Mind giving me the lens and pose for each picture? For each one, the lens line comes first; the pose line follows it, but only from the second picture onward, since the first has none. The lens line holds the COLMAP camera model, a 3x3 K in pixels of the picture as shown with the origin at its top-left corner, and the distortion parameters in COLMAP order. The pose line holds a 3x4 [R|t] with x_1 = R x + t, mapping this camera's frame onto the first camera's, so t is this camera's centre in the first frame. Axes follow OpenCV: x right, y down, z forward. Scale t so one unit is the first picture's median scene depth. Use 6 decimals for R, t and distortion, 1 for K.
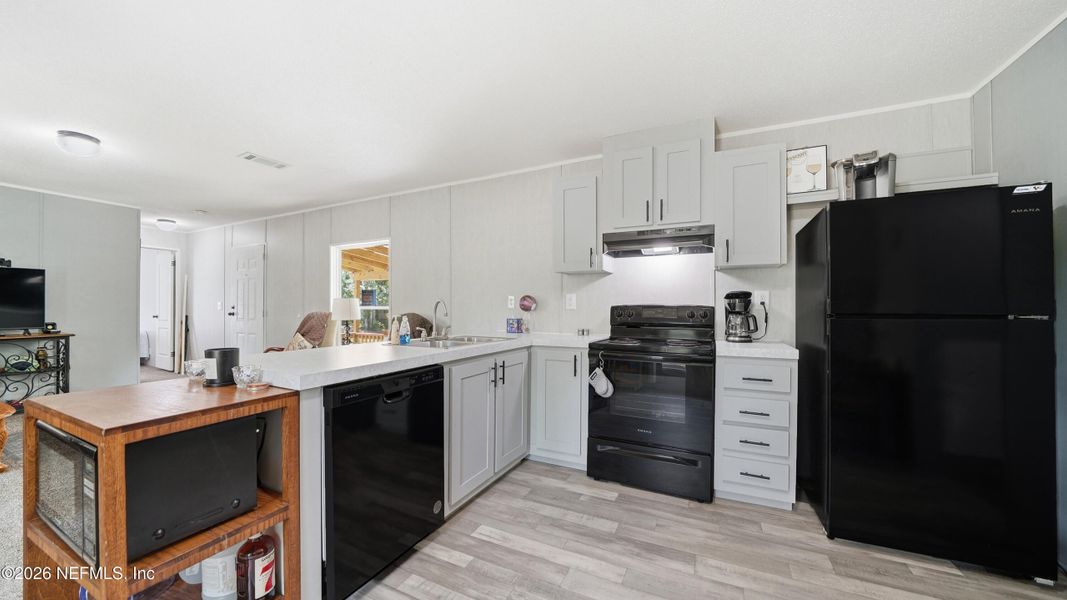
lens RADIAL K [[375.6, 0, 530.6], [0, 375.6, 306.8], [0, 0, 1]] dist [-0.026376, 0.003881]
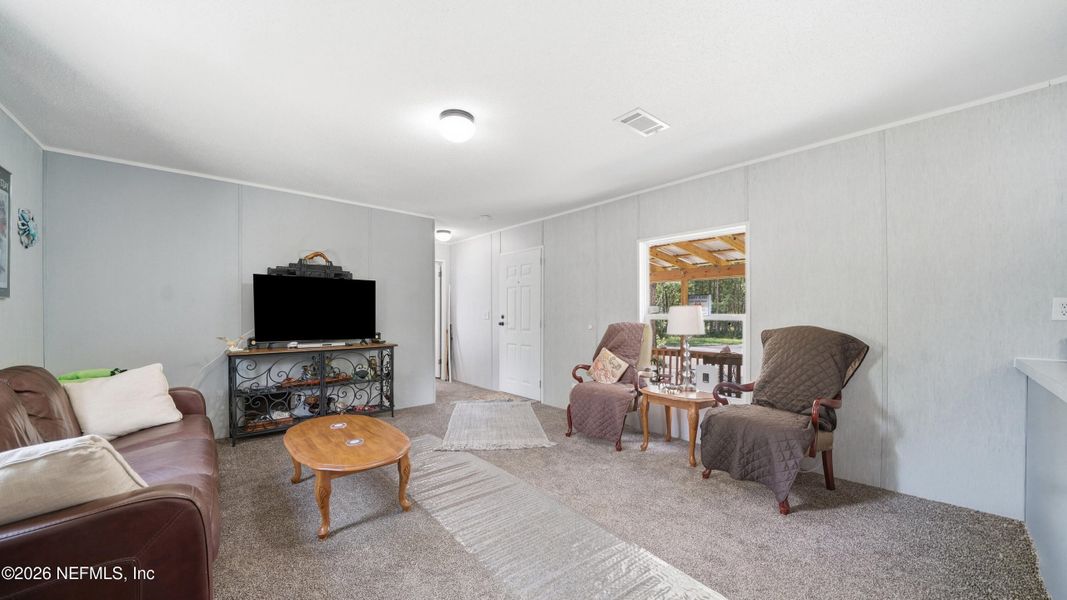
lens RADIAL K [[378.1, 0, 529.4], [0, 378.1, 312.0], [0, 0, 1]] dist [-0.016349, 0.000145]
pose [[0.924571, -0.005814, -0.380965, -0.805108], [0.004261, 0.999979, -0.004921, -0.011980], [0.380986, 0.002927, 0.924576, 0.264809]]
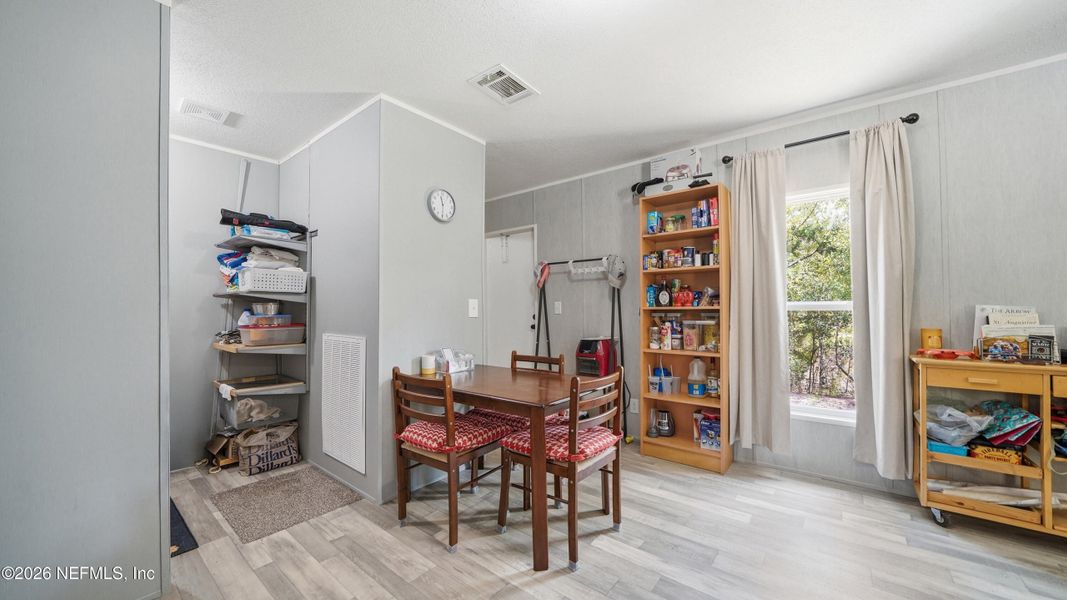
lens RADIAL K [[392.6, 0, 533.9], [0, 392.6, 304.3], [0, 0, 1]] dist [-0.028374, 0.000010]
pose [[-0.973353, 0.010230, 0.229085, 0.069747], [0.009921, 0.999948, -0.002500, -0.005121], [-0.229099, -0.000161, -0.973403, 0.792306]]
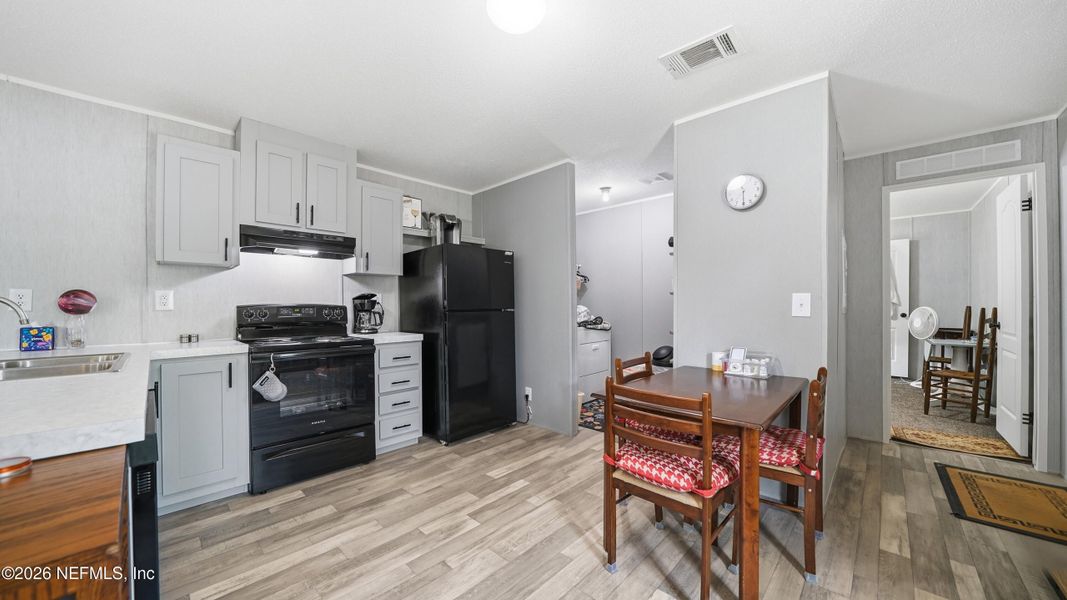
lens RADIAL K [[375.6, 0, 530.6], [0, 375.6, 306.8], [0, 0, 1]] dist [-0.026376, 0.003881]
pose [[0.309759, -0.006065, 0.950796, -0.461177], [0.004792, 0.999977, 0.004818, -0.000573], [-0.950803, 0.003064, 0.309781, 0.080390]]
